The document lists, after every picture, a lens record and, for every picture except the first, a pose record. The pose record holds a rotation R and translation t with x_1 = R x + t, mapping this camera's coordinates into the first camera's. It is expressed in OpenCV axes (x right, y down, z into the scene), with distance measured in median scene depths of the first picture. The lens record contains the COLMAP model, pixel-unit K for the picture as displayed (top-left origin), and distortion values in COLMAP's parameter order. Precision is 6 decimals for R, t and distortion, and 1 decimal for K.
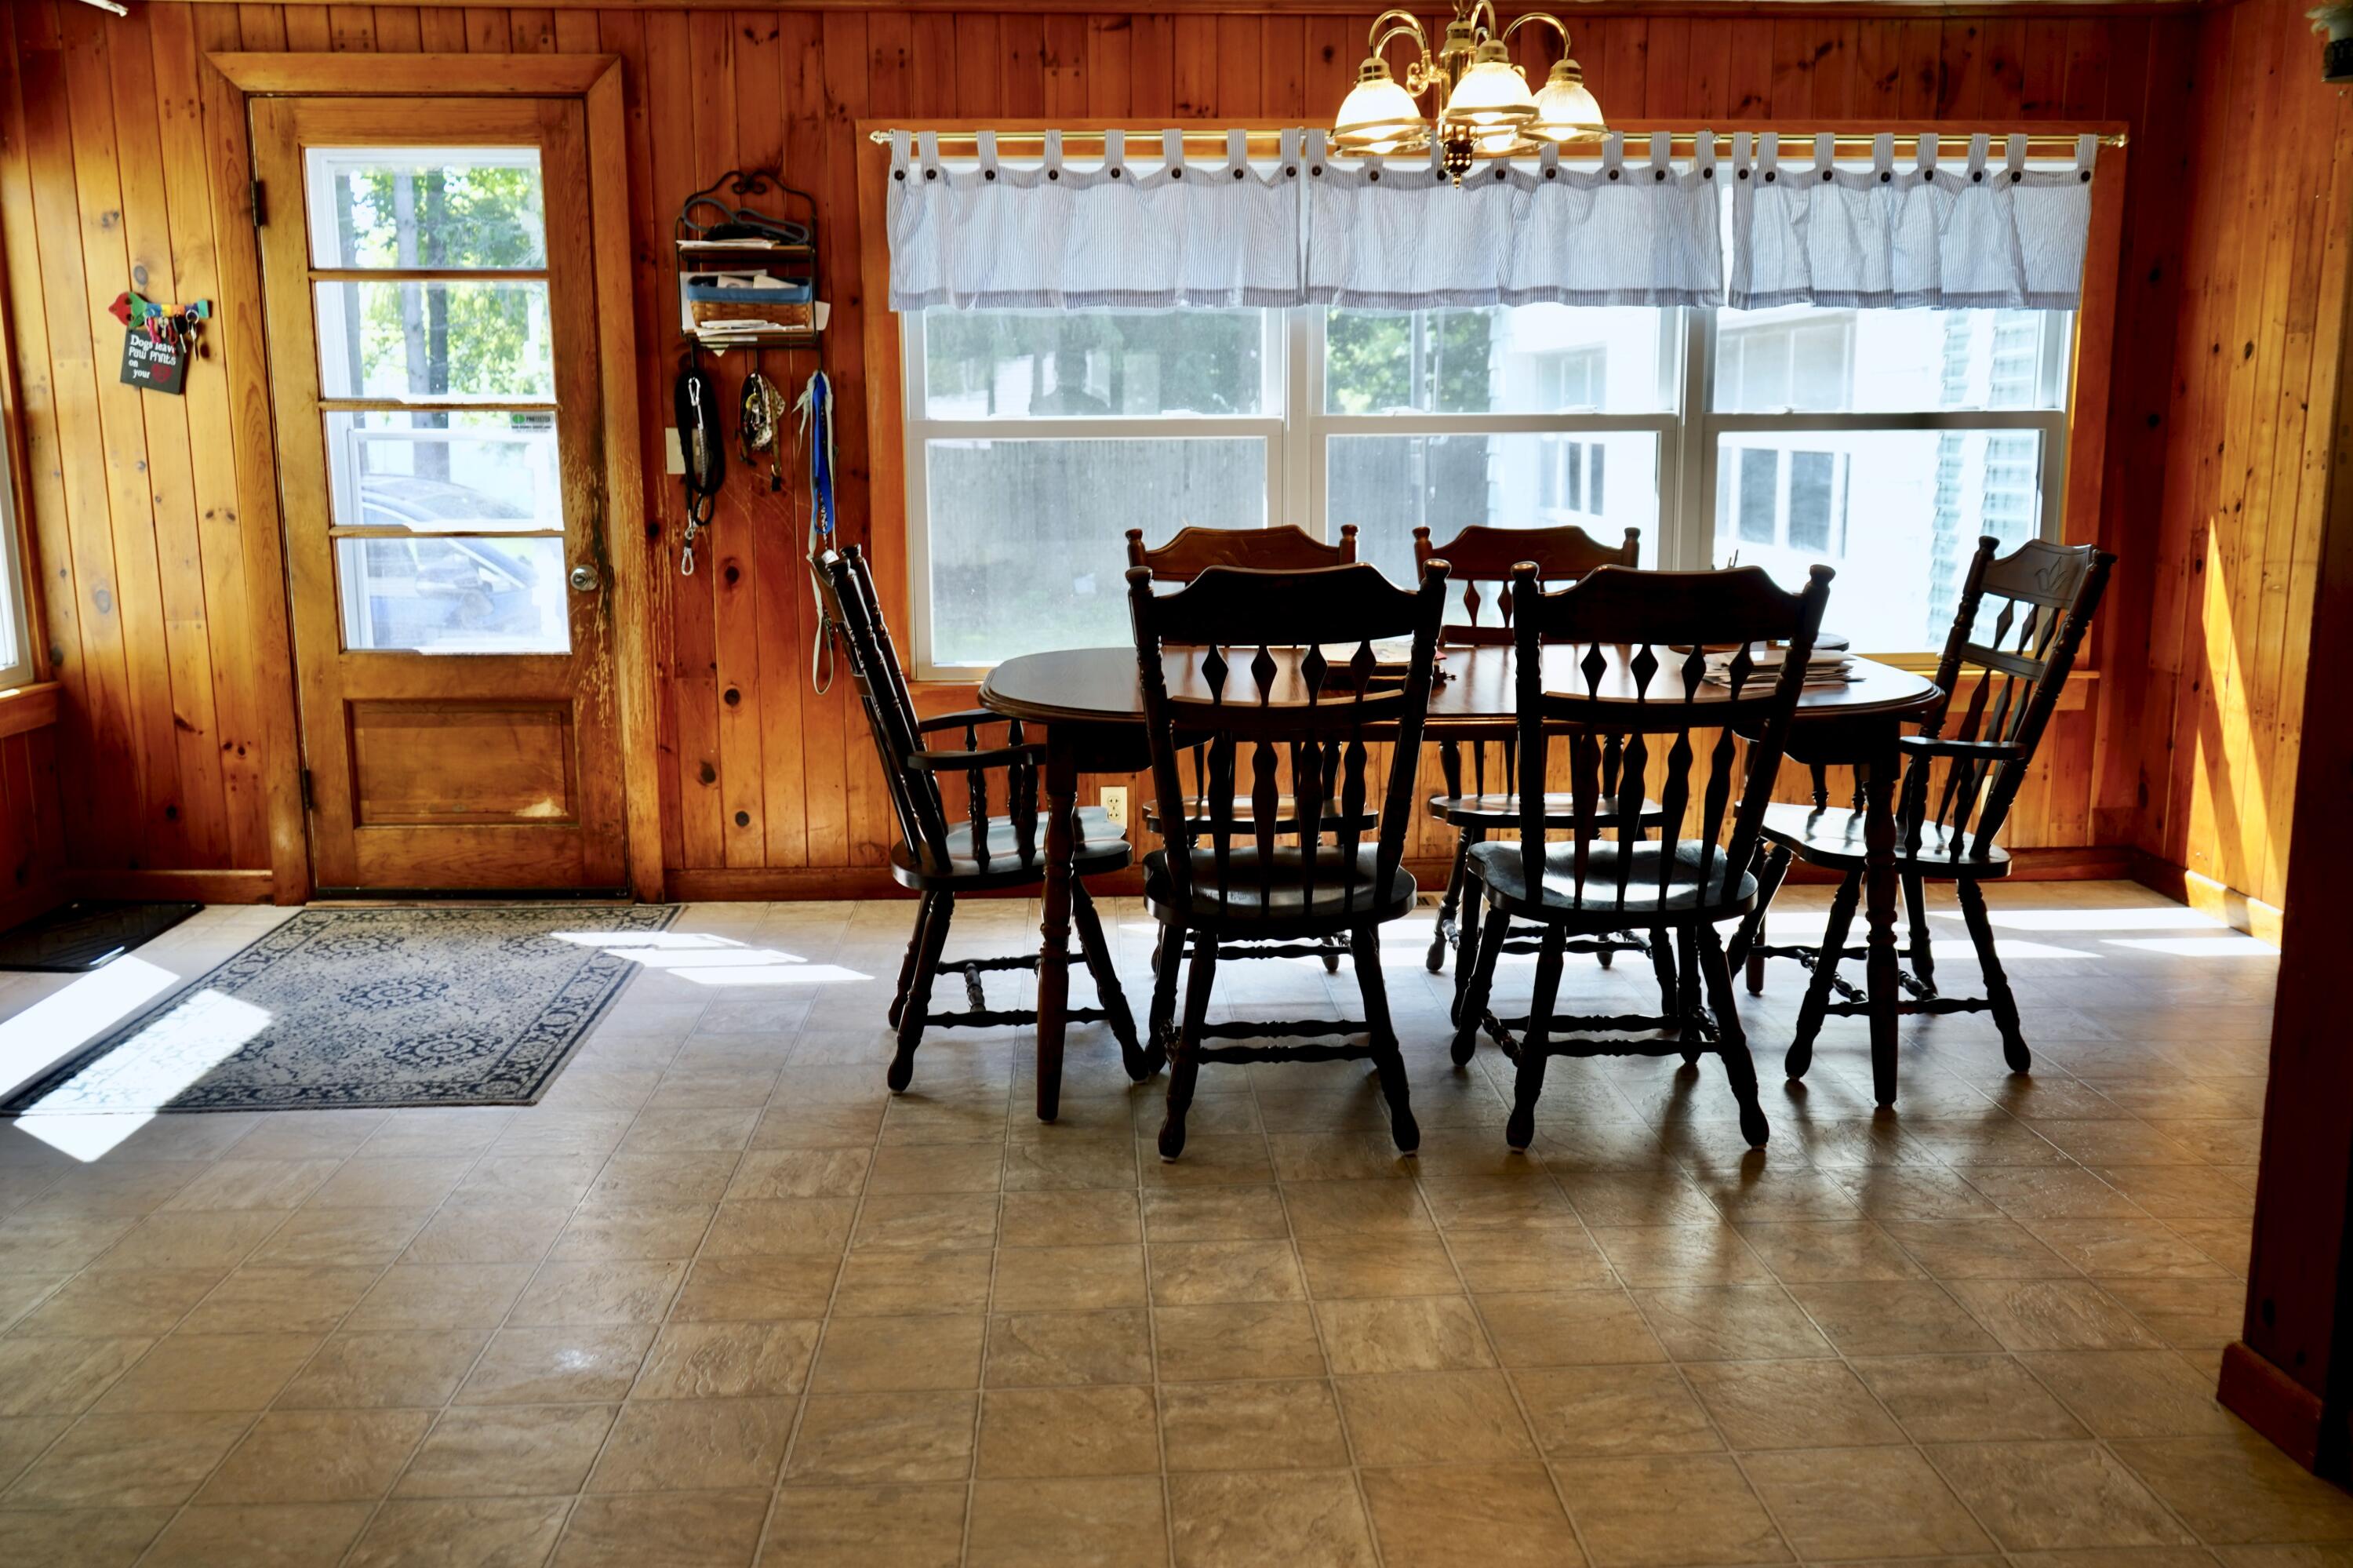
lens RADIAL K [[1909.4, 0, 1178.7], [0, 1909.4, 774.9], [0, 0, 1]] dist [-0.012190, 0.021544]
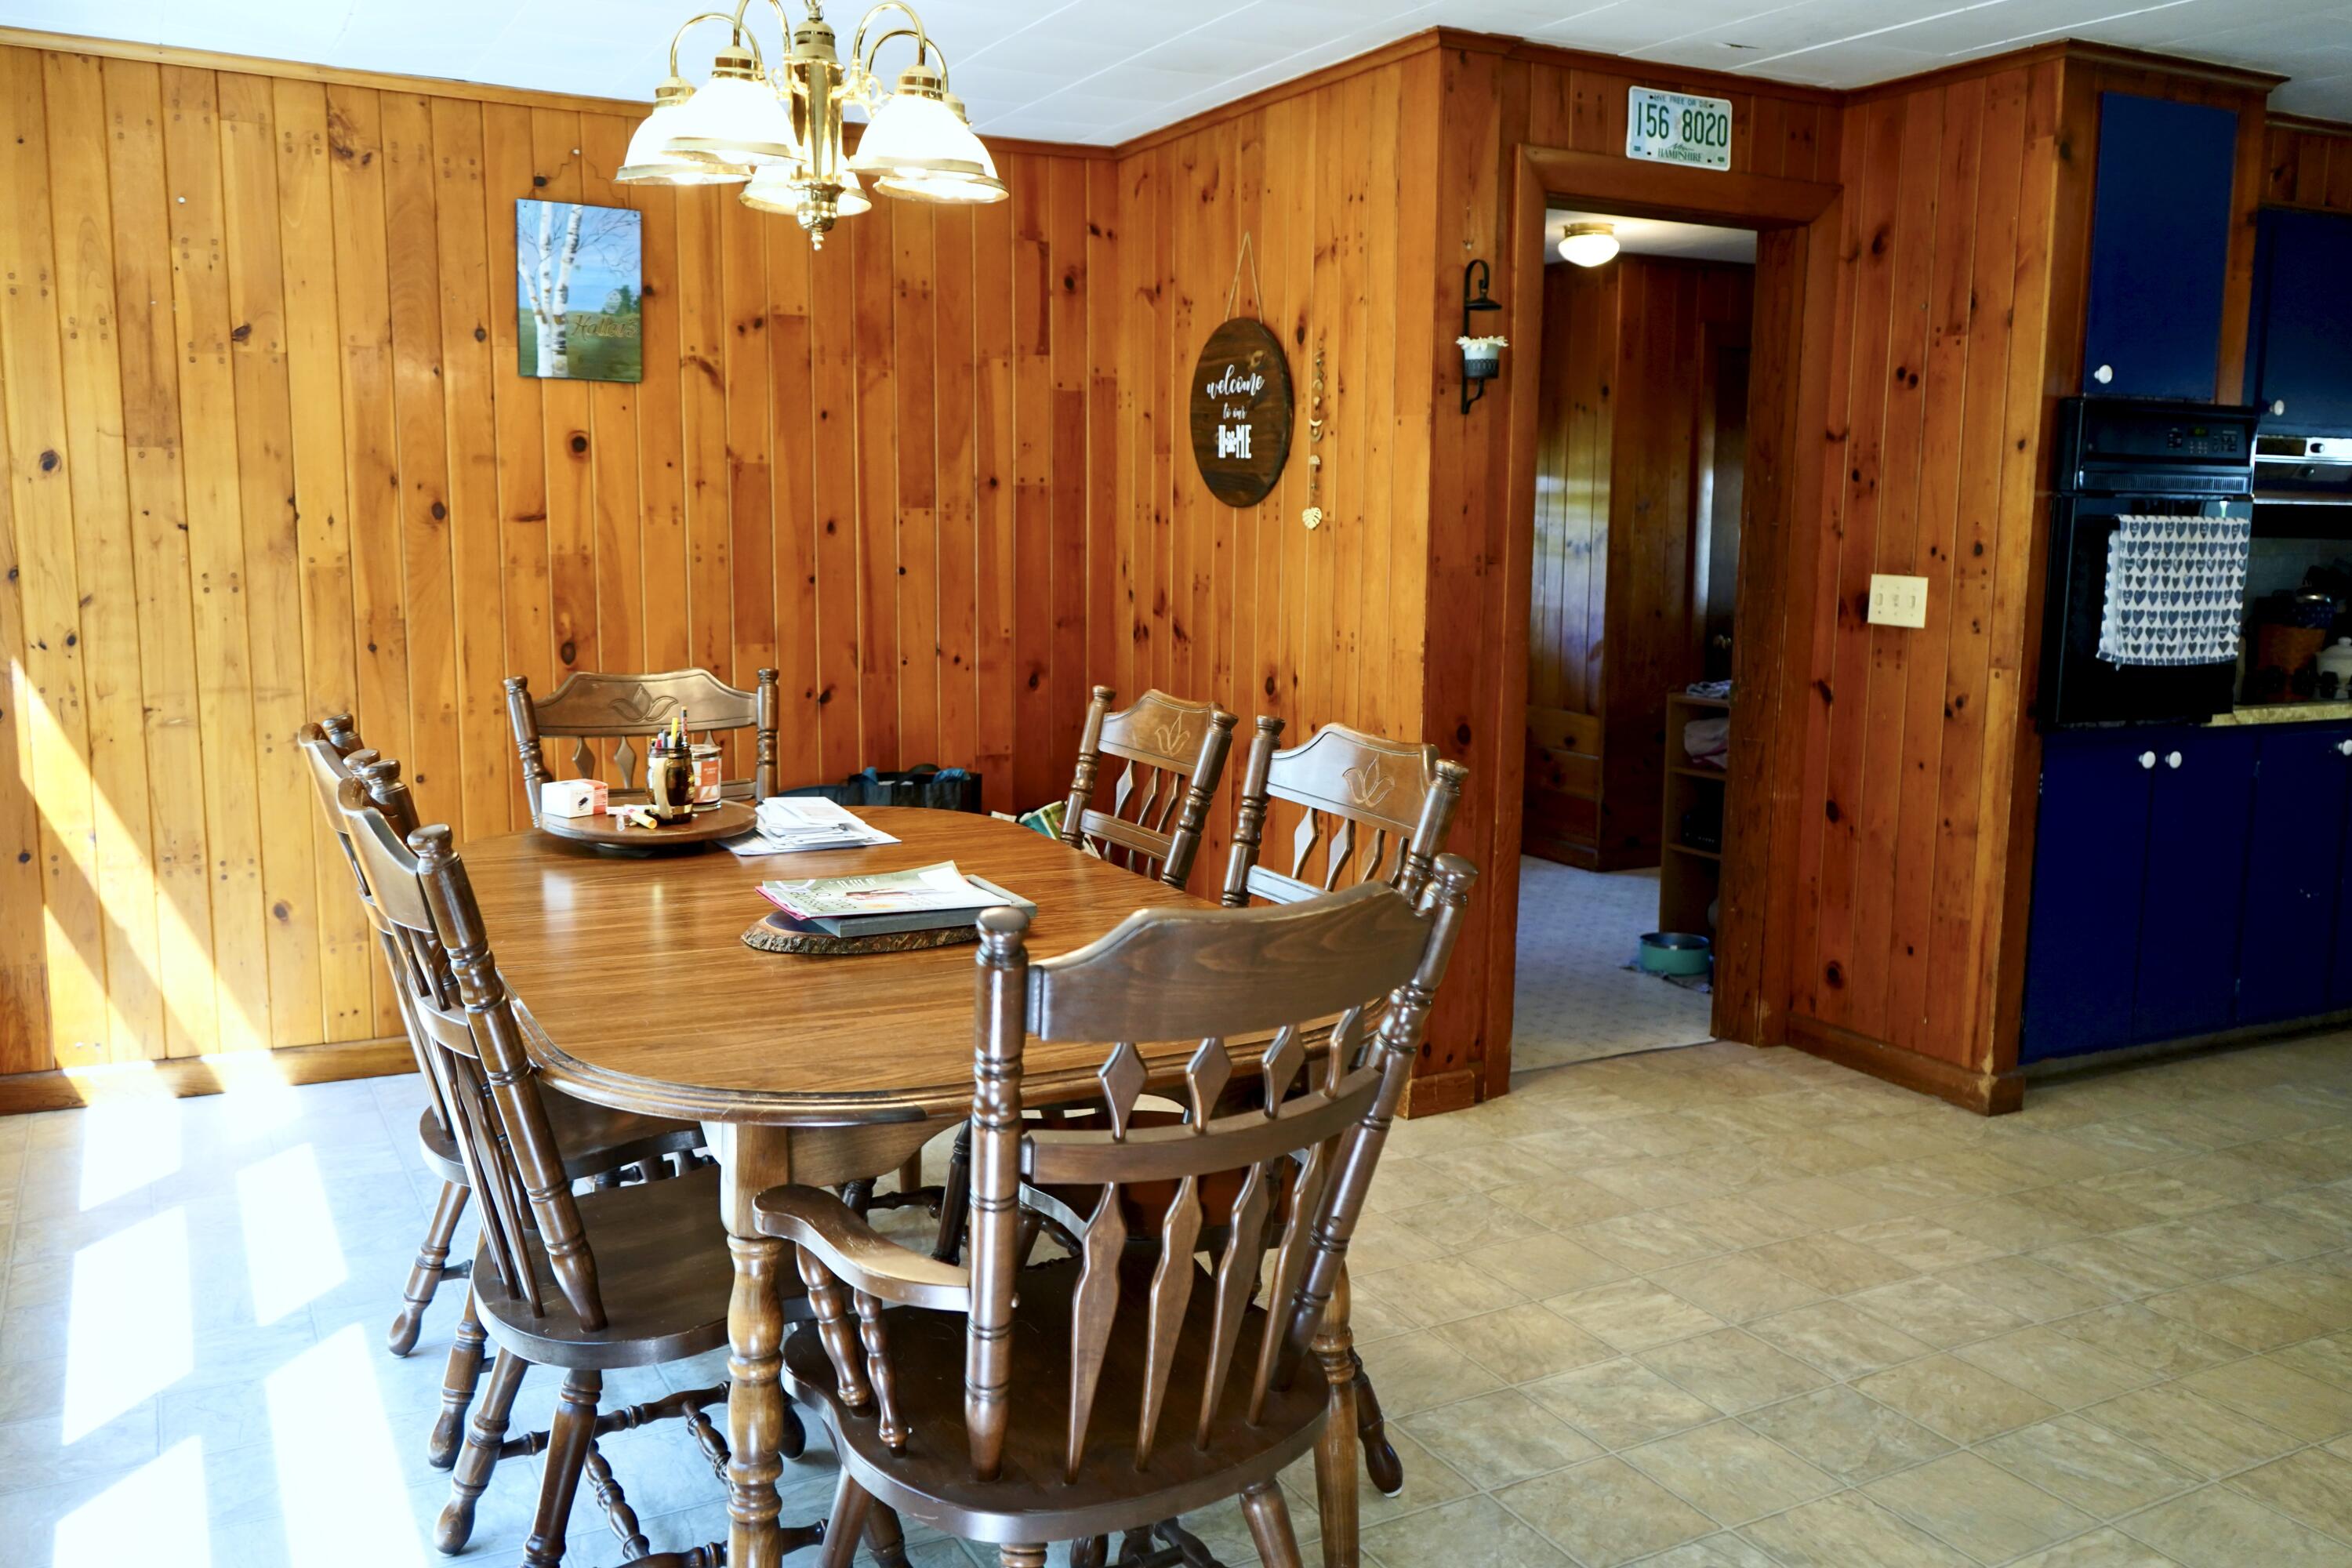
lens RADIAL K [[1908.6, 0, 1177.5], [0, 1908.6, 787.0], [0, 0, 1]] dist [-0.012190, 0.021544]
pose [[-0.425285, -0.128831, 0.895843, -0.820933], [0.154949, 0.964839, 0.212312, -0.339874], [-0.891697, 0.229104, -0.390370, 1.691622]]
